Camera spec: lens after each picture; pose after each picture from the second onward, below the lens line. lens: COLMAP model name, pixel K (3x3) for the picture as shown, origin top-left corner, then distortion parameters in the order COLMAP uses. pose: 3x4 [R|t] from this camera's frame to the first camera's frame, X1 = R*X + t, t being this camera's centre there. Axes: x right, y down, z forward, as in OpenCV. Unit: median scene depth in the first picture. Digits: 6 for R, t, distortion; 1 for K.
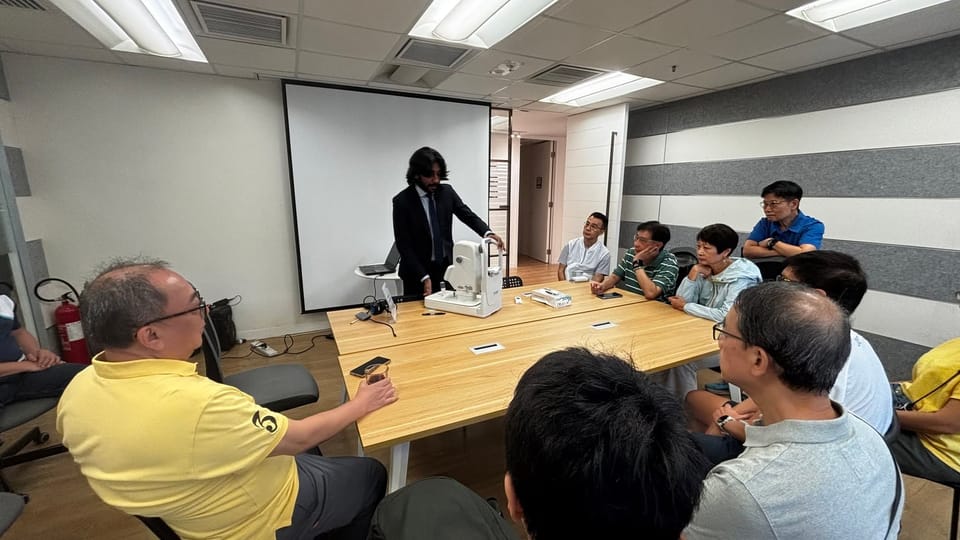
lens RADIAL K [[384.5, 0, 479.8], [0, 384.5, 264.9], [0, 0, 1]] dist [-0.008116, -0.000198]
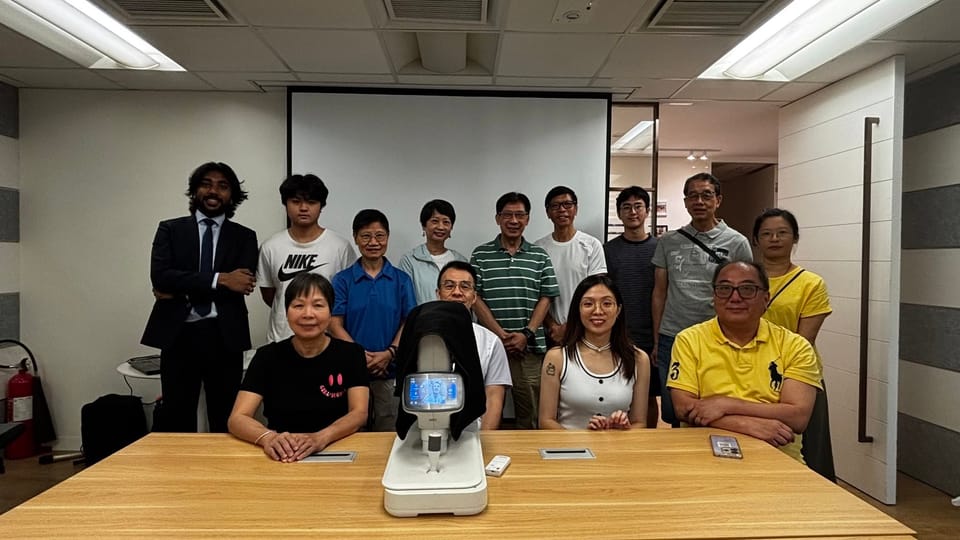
lens RADIAL K [[523.3, 0, 478.3], [0, 523.3, 265.9], [0, 0, 1]] dist [0.002405, -0.000005]
pose [[0.910977, 0.010300, -0.412329, 0.200880], [-0.084361, 0.983207, -0.161822, -0.017554], [0.403738, 0.182201, 0.896548, 0.280192]]
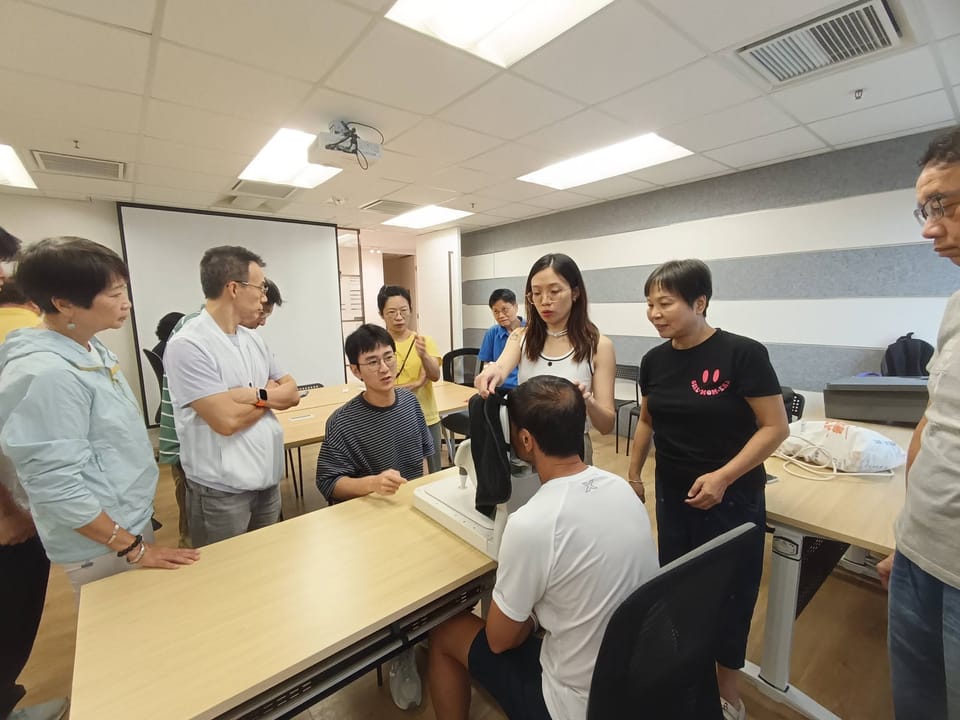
lens RADIAL K [[434.9, 0, 476.0], [0, 434.9, 366.3], [0, 0, 1]] dist [-0.002100, -0.000559]
pose [[0.974027, -0.050632, 0.220697, 0.138924], [0.060909, 0.997341, -0.040010, 0.063986], [-0.218084, 0.052413, 0.974522, -0.311501]]
